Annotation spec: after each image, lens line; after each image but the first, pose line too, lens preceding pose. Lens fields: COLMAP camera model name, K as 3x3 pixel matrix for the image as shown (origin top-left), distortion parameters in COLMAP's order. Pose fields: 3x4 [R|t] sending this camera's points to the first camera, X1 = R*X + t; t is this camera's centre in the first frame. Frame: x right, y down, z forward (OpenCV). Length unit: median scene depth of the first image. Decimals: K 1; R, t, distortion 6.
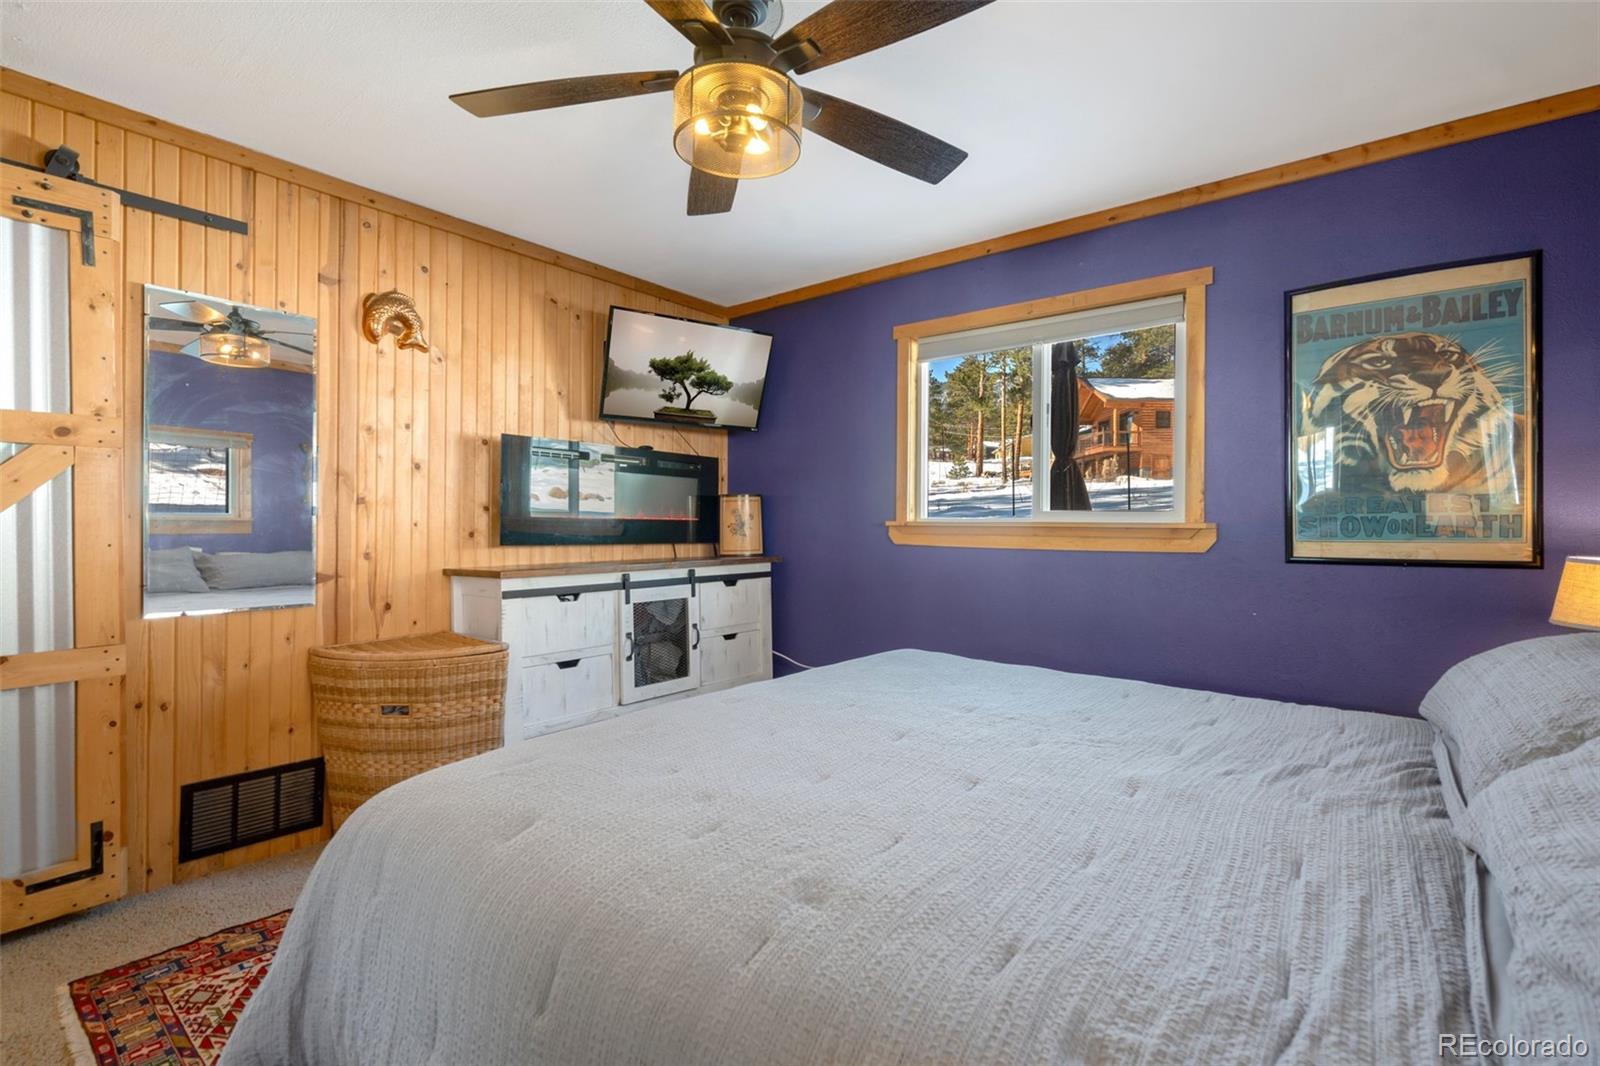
lens RADIAL K [[724.3, 0, 800.0], [0, 724.3, 533.0], [0, 0, 1]] dist [-0.001008, -0.000175]
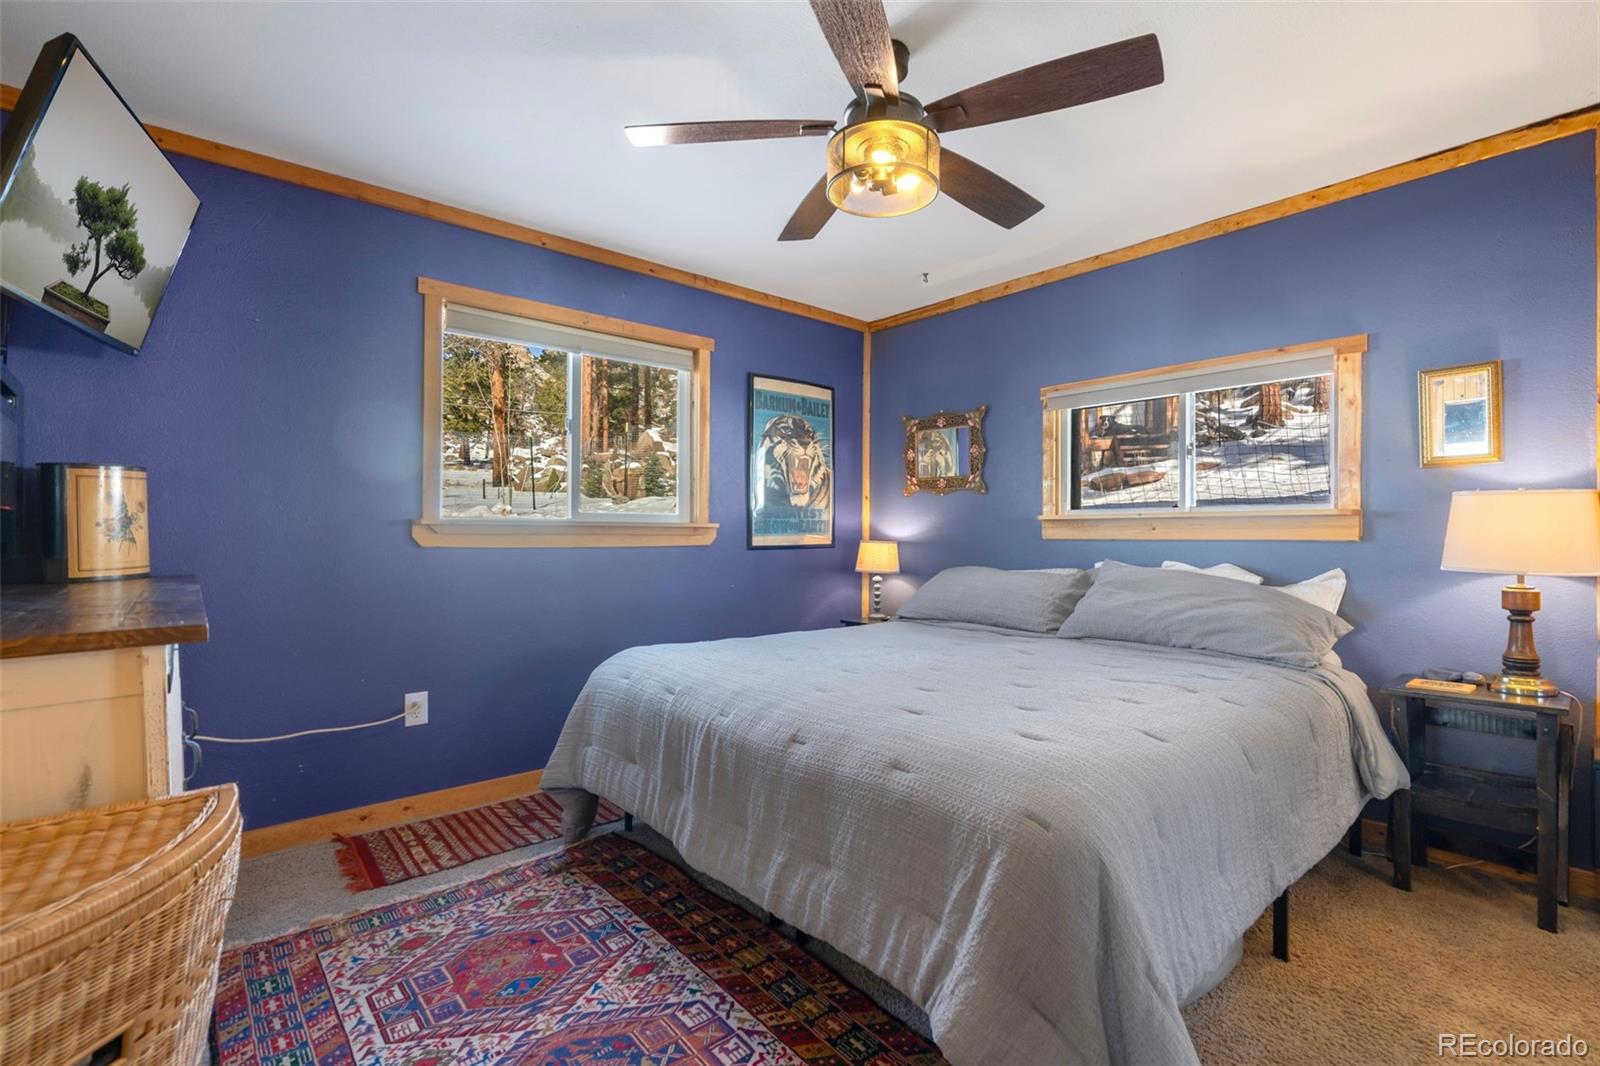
lens RADIAL K [[724.3, 0, 800.0], [0, 724.3, 533.0], [0, 0, 1]] dist [-0.001008, -0.000175]
pose [[0.186489, -0.006016, 0.982439, -0.837666], [0.008936, 0.999950, 0.004427, -0.000441], [-0.982416, 0.007954, 0.186533, 0.631931]]
